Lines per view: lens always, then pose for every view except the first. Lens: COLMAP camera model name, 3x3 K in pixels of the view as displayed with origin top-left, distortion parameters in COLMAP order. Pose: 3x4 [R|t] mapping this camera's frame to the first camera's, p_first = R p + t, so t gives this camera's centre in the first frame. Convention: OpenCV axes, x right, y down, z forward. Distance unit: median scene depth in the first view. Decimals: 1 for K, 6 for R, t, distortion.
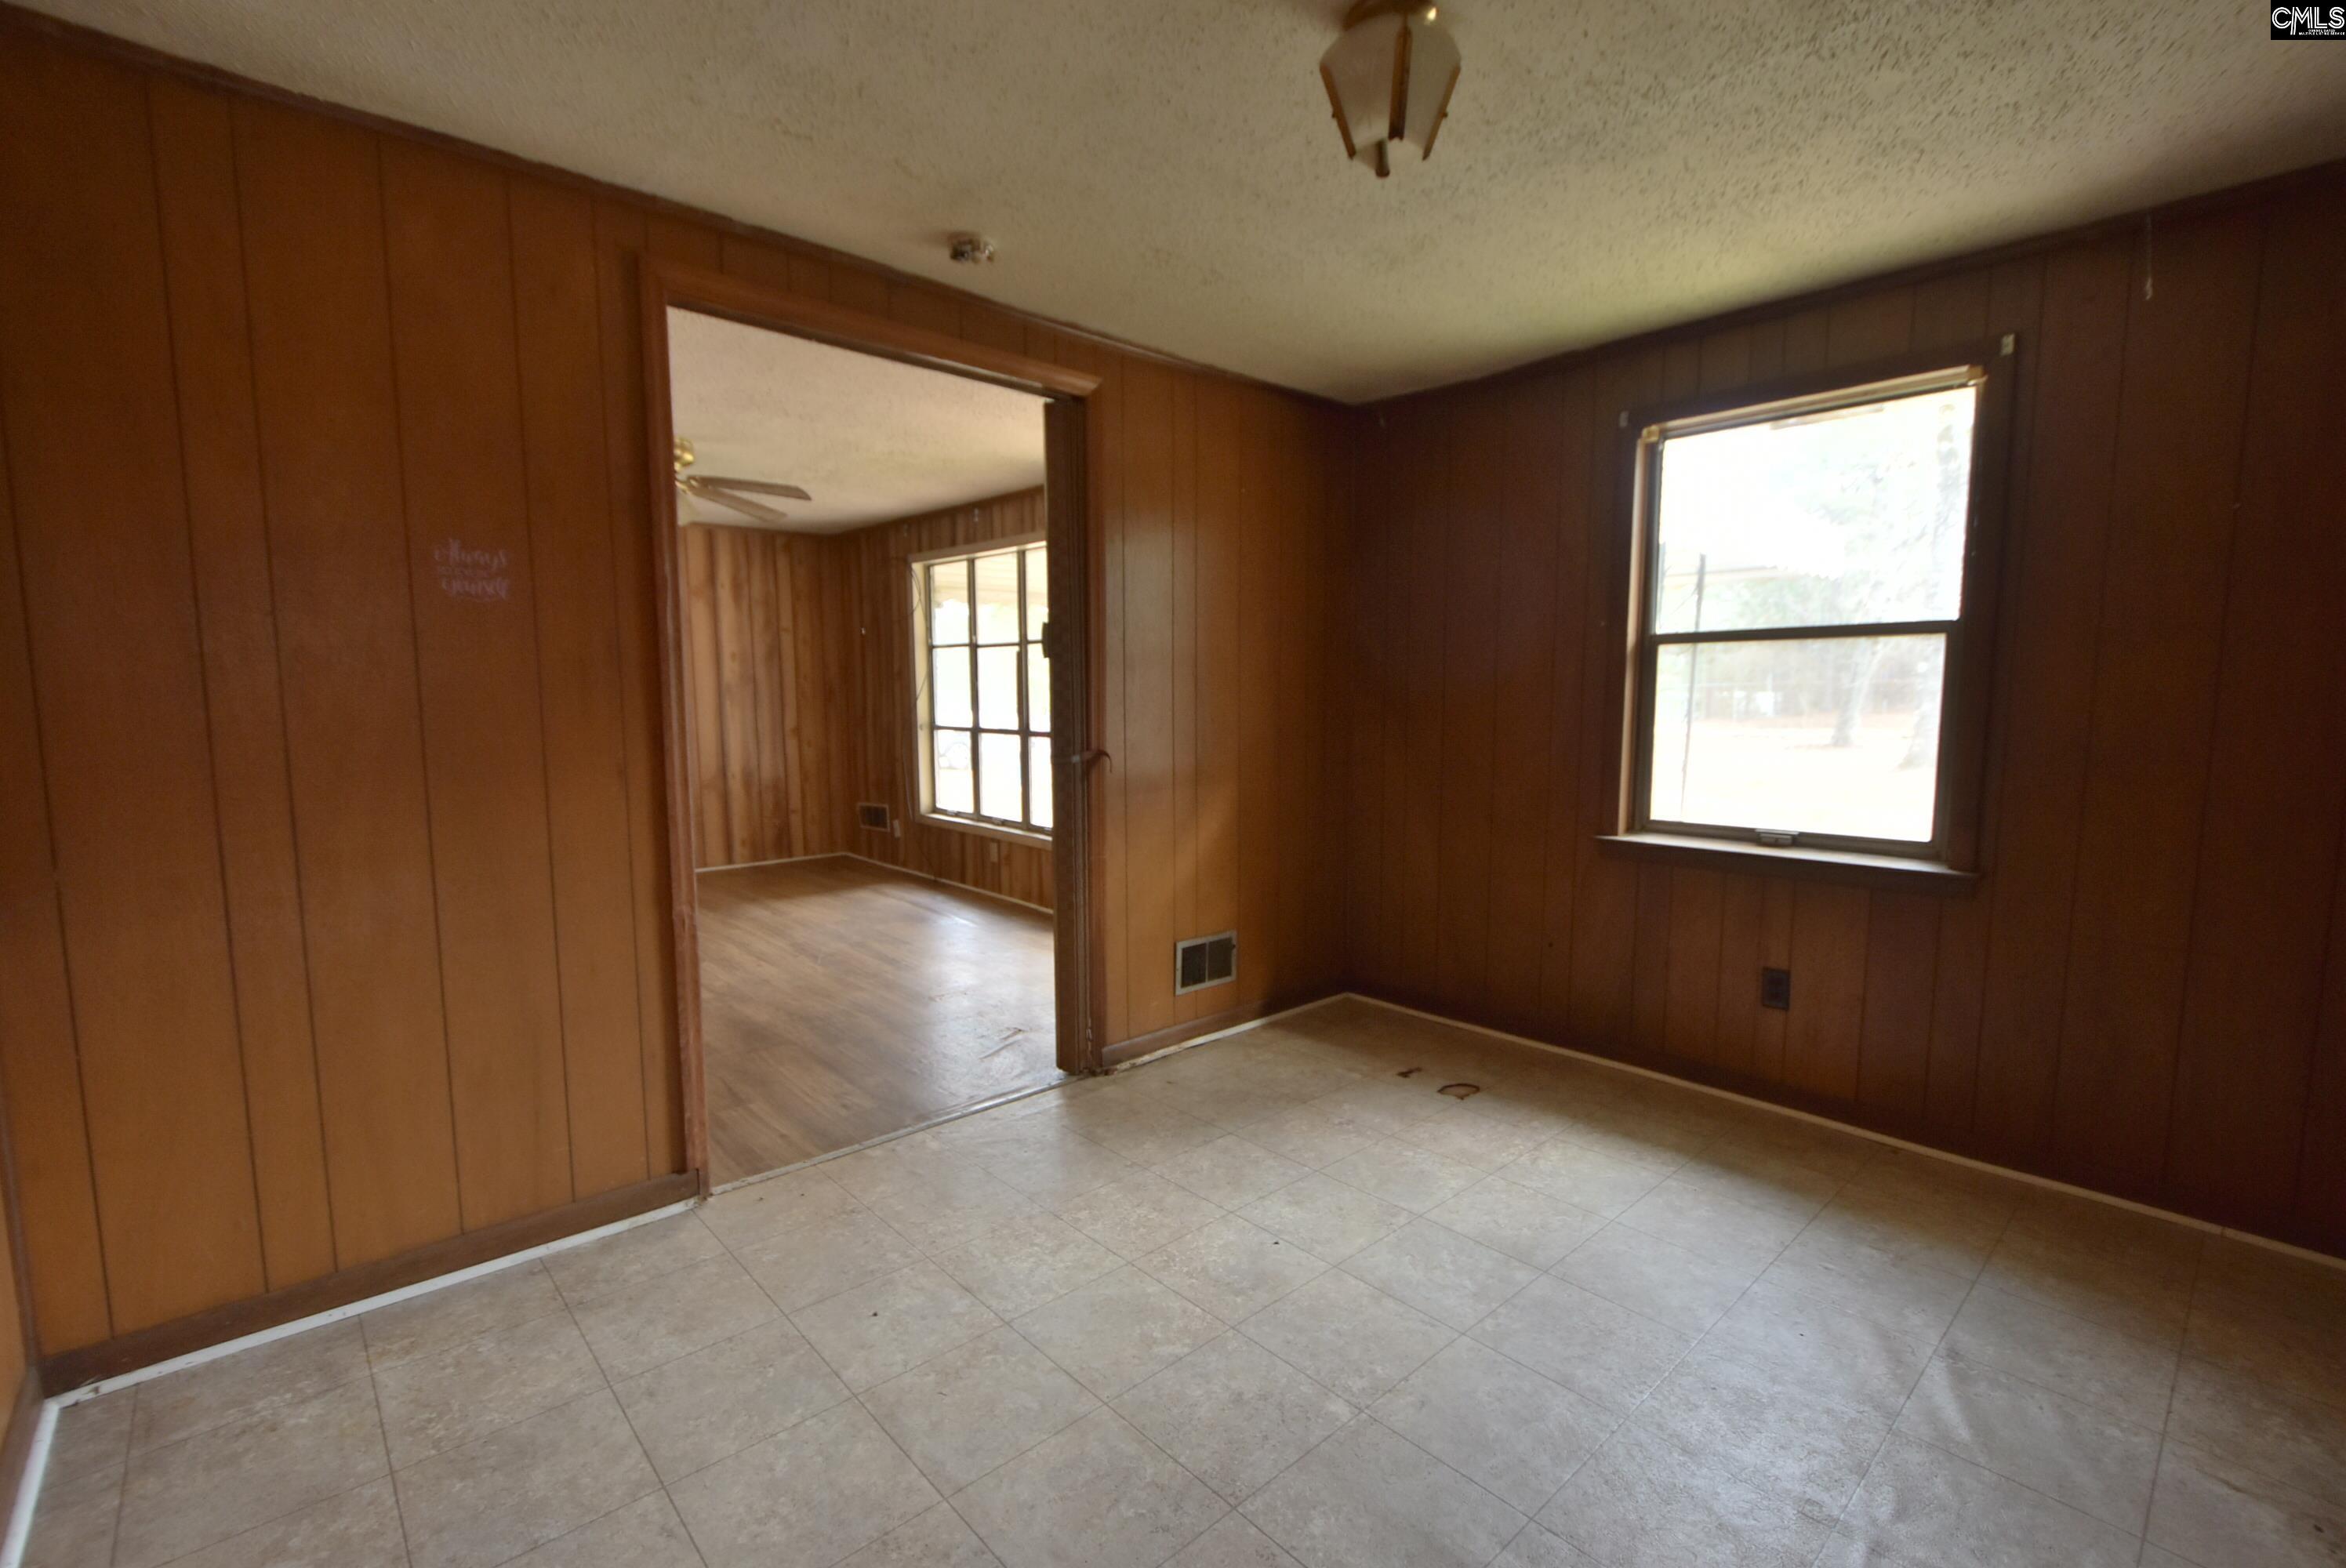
lens RADIAL K [[1039.9, 0, 1178.2], [0, 1039.9, 799.2], [0, 0, 1]] dist [0.000636, -0.004748]
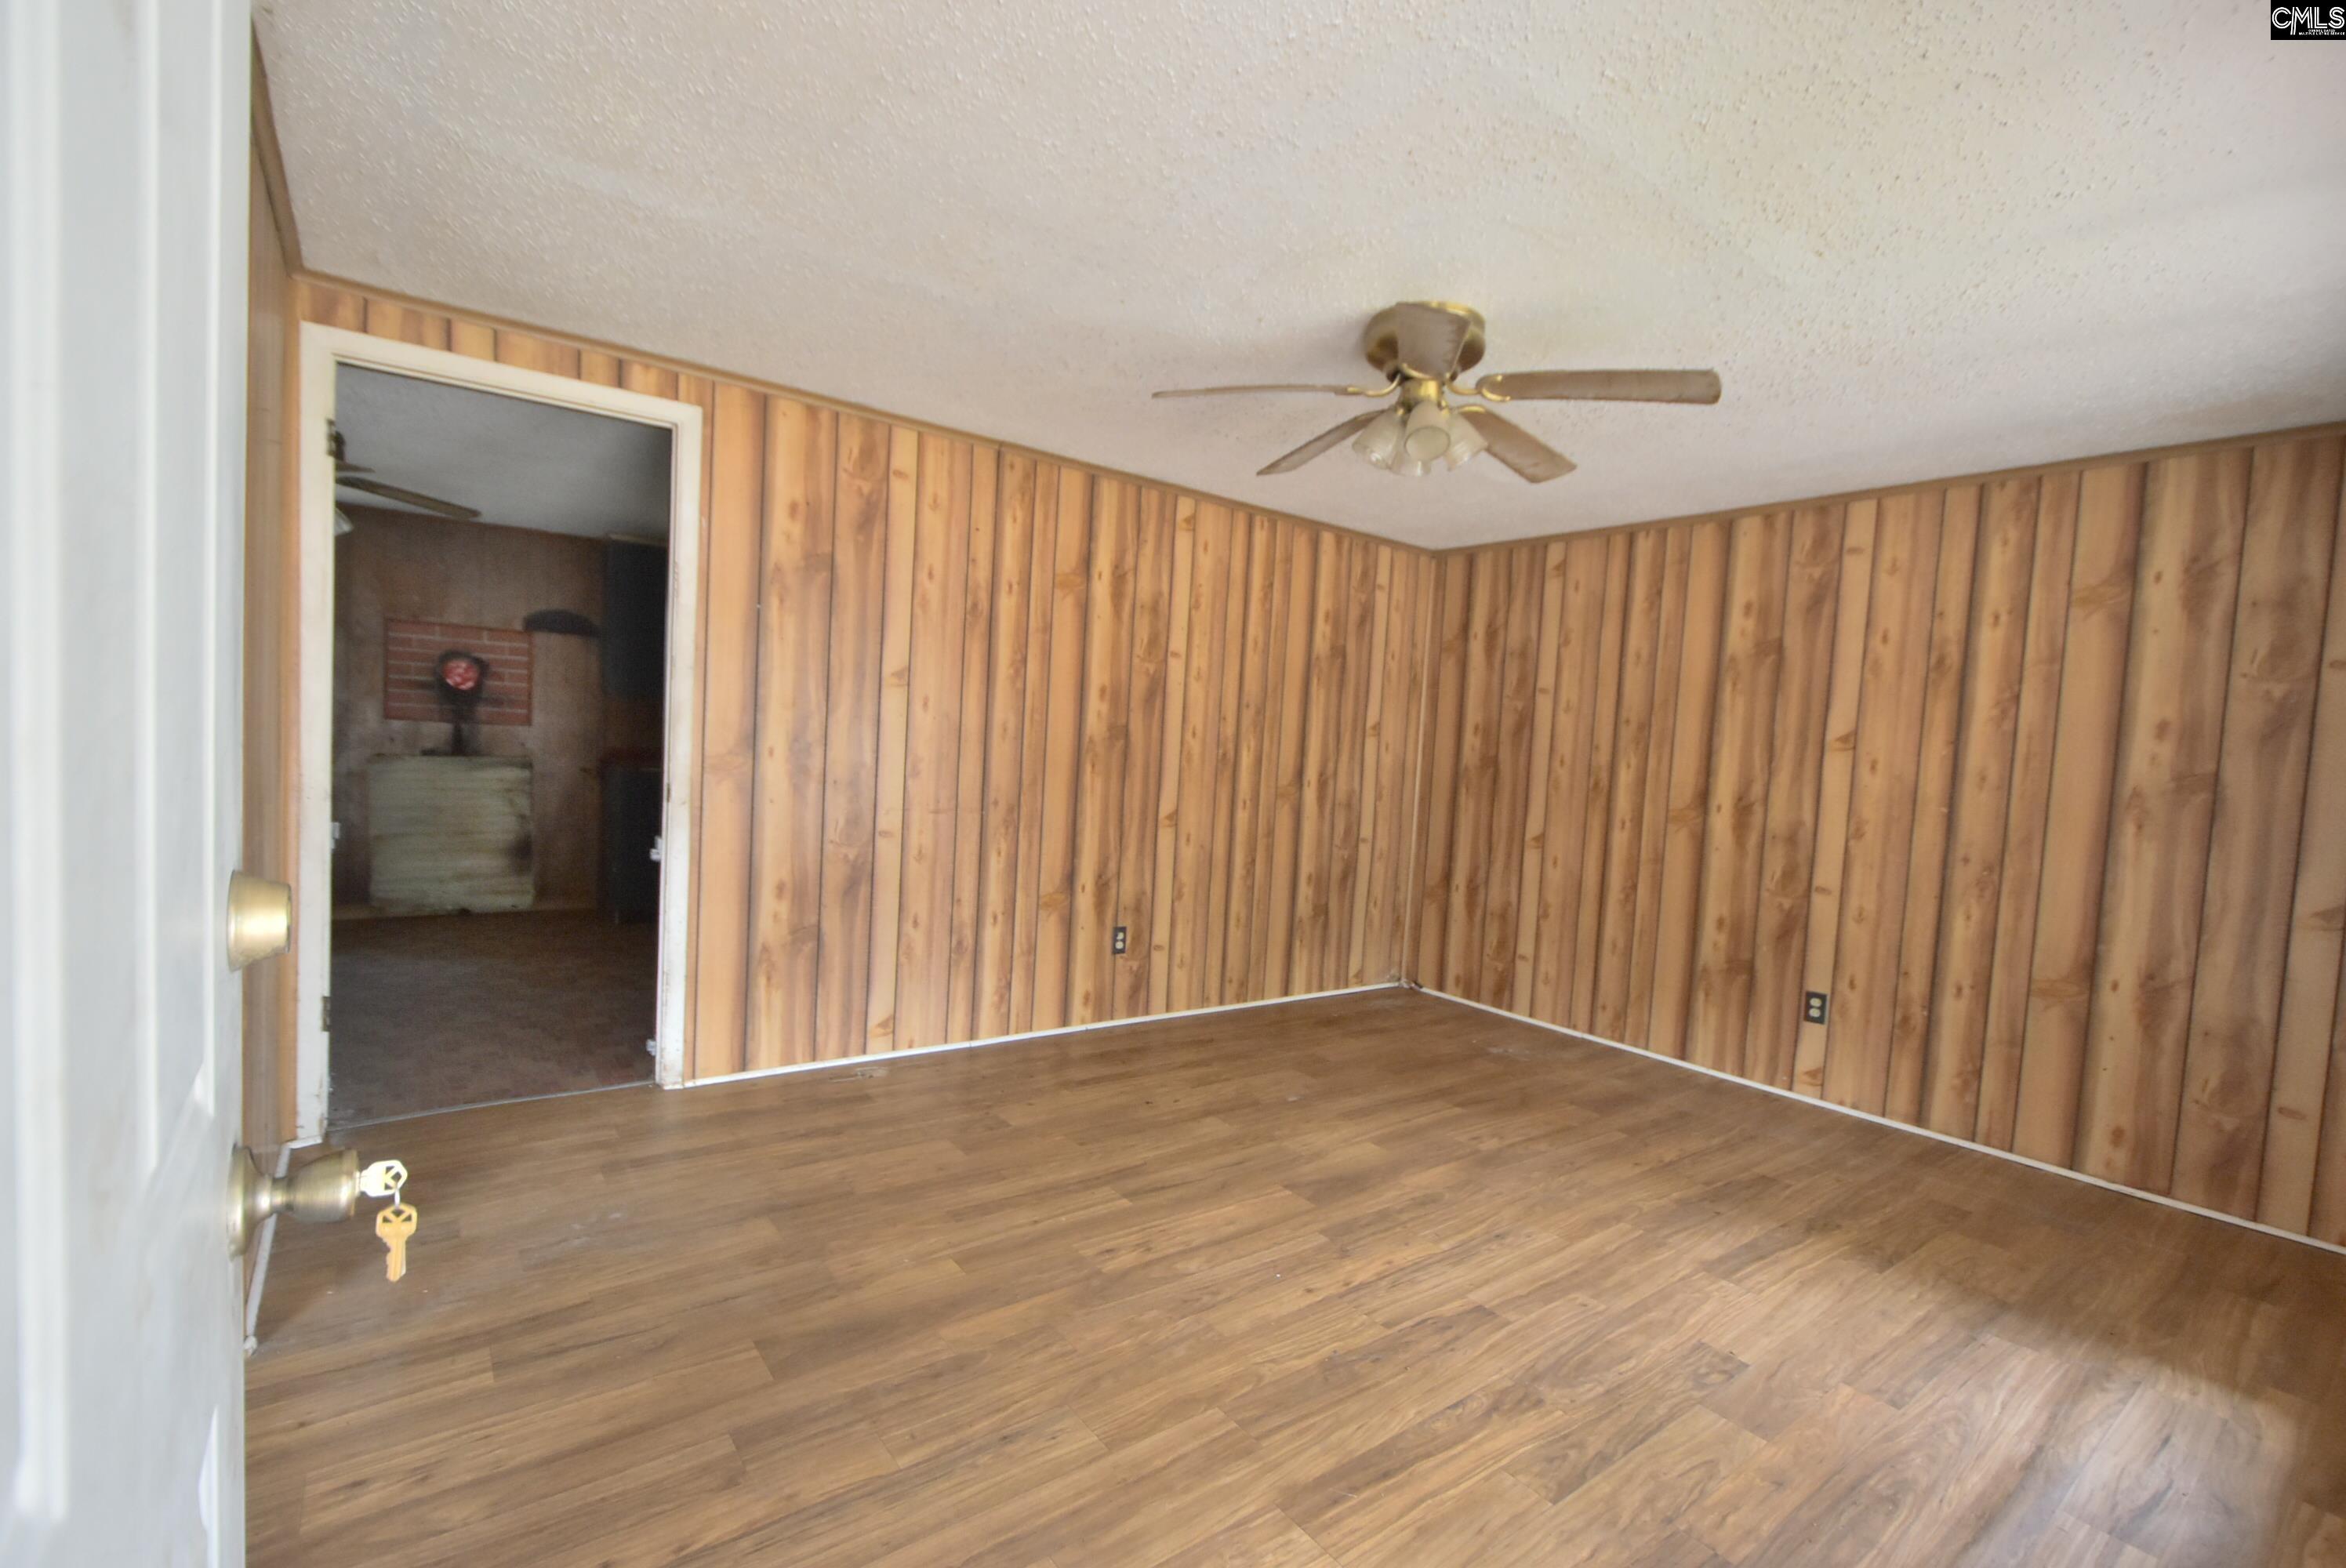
lens RADIAL K [[1039.9, 0, 1168.8], [0, 1039.9, 798.2], [0, 0, 1]] dist [0.000636, -0.004748]
pose [[-0.089994, 0.050410, -0.994666, 0.060429], [-0.170662, 0.983166, 0.065268, -0.063076], [0.981211, 0.175625, -0.079876, 0.619281]]
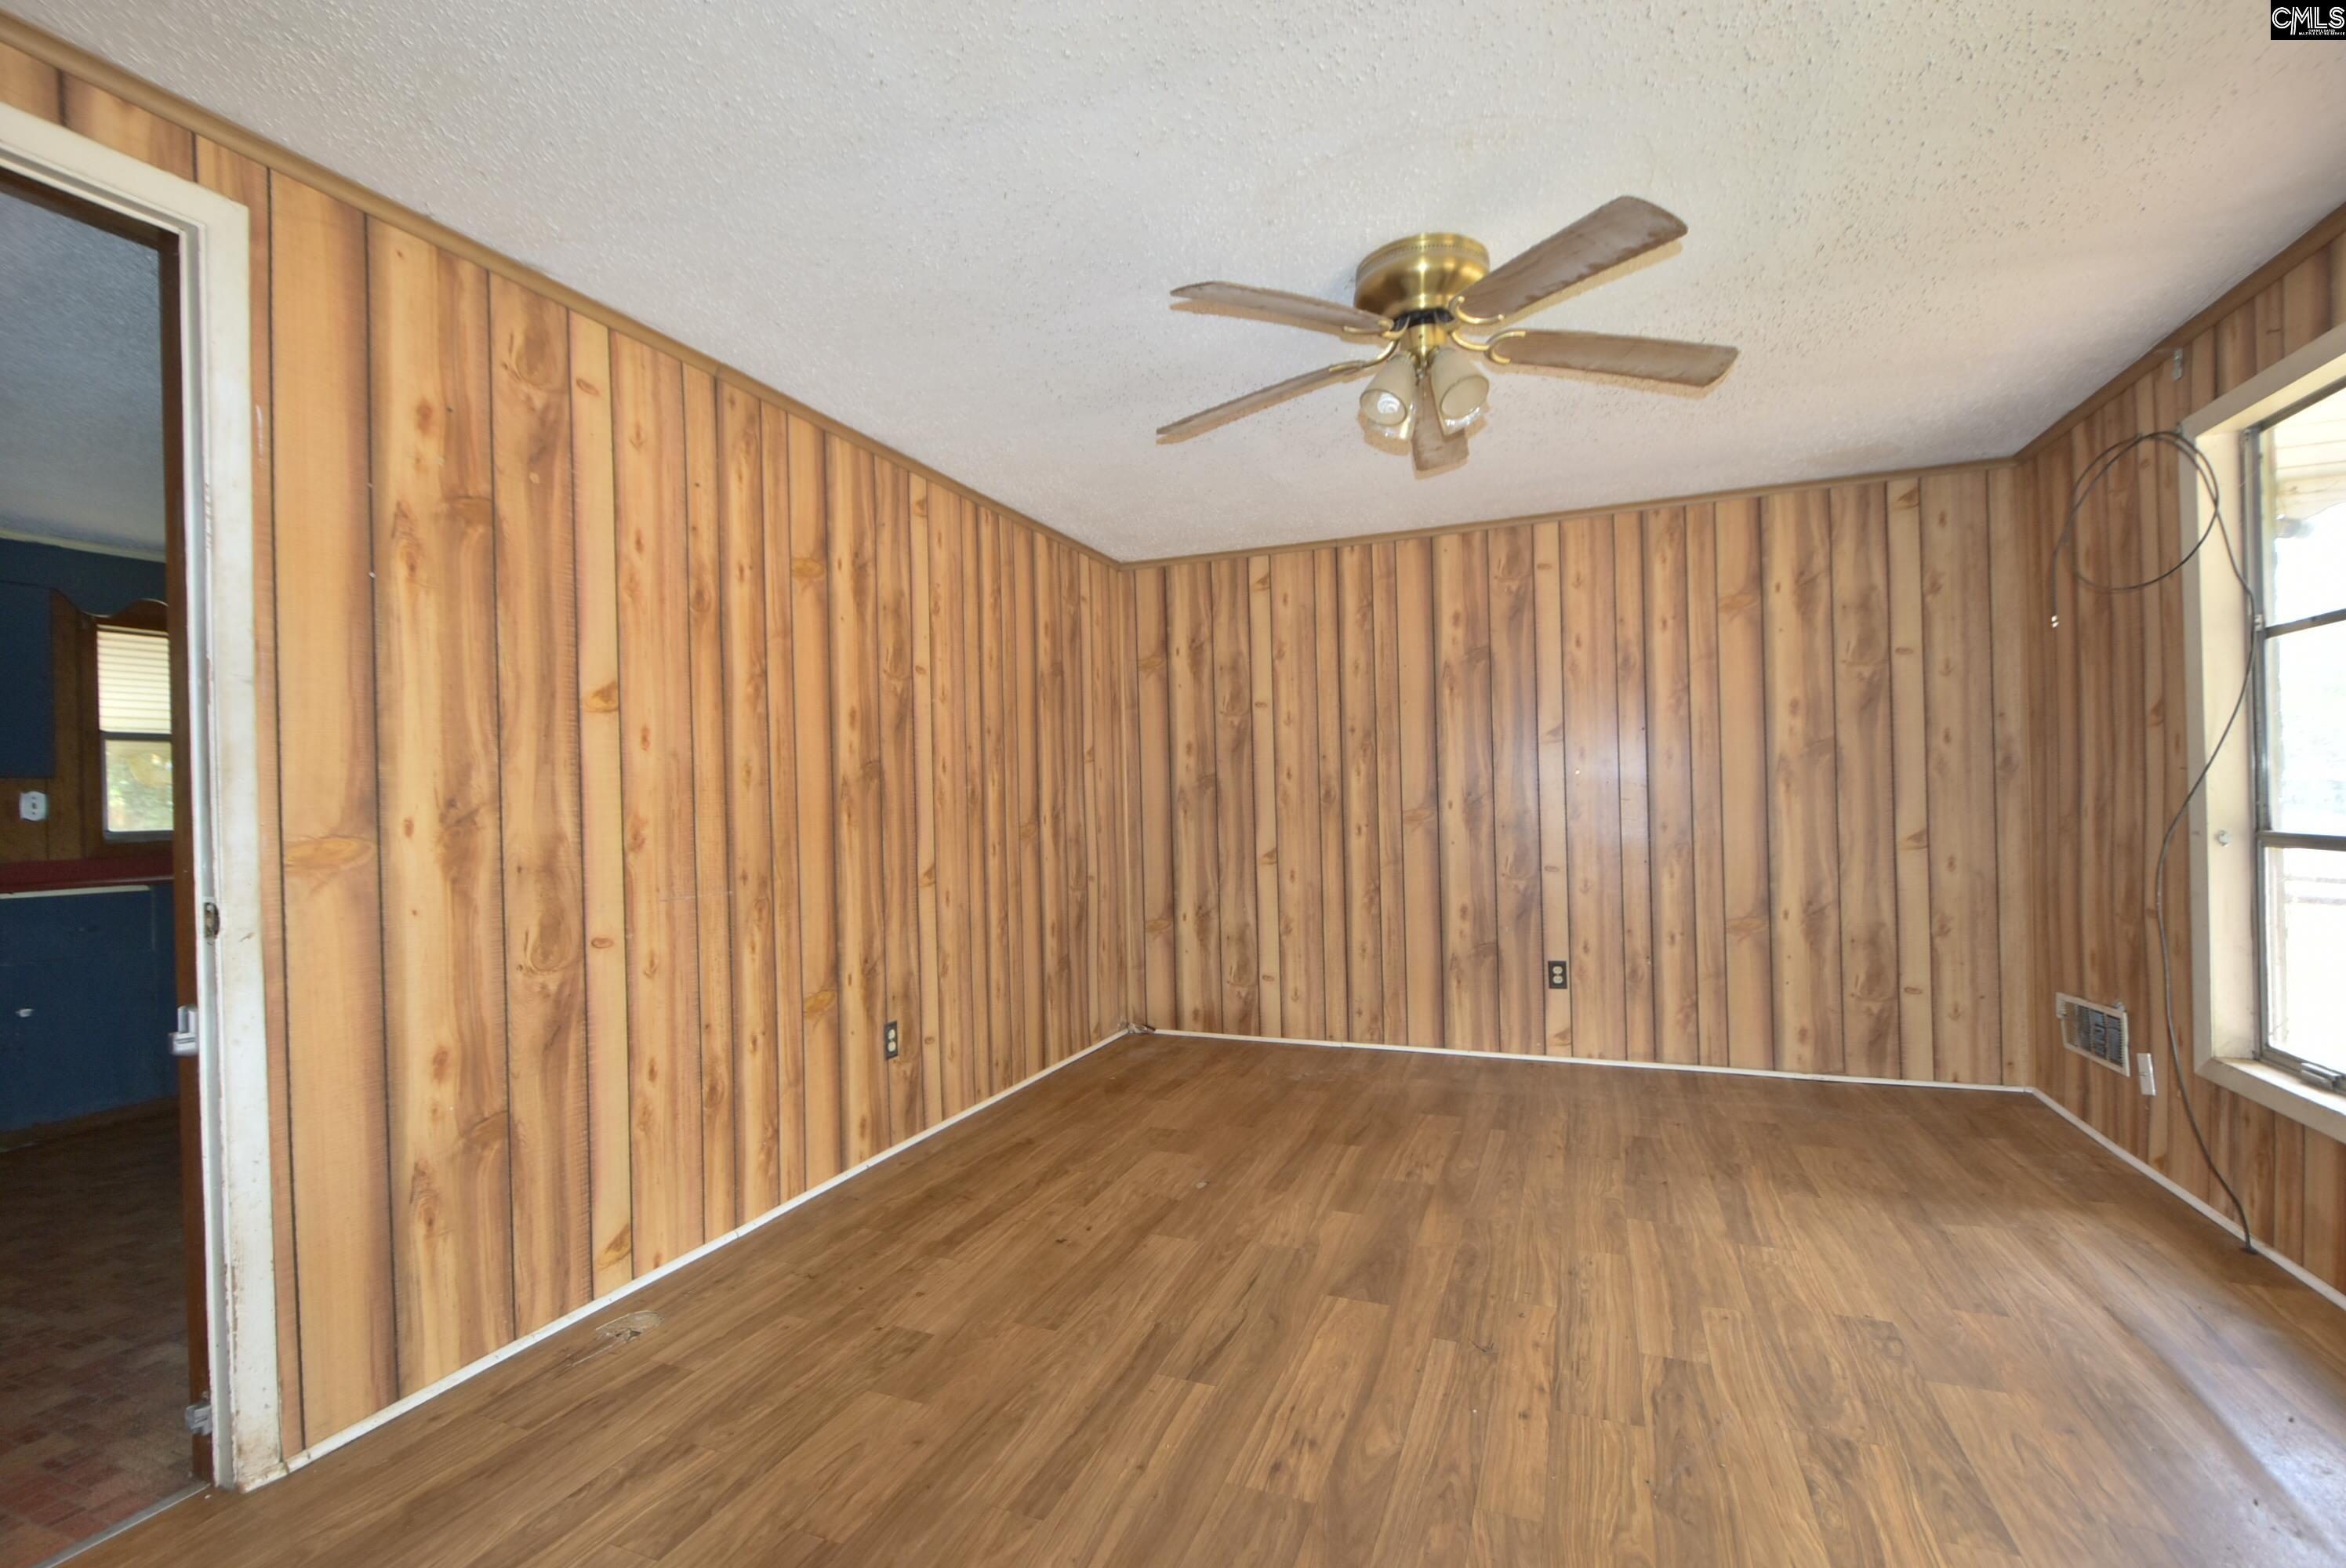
lens RADIAL K [[1039.9, 0, 1180.4], [0, 1039.9, 796.8], [0, 0, 1]] dist [0.000636, -0.004748]
pose [[0.443252, -0.010130, -0.896340, -0.065835], [-0.080504, 0.995446, -0.051060, -0.031100], [0.892775, 0.094791, 0.440418, 0.453130]]
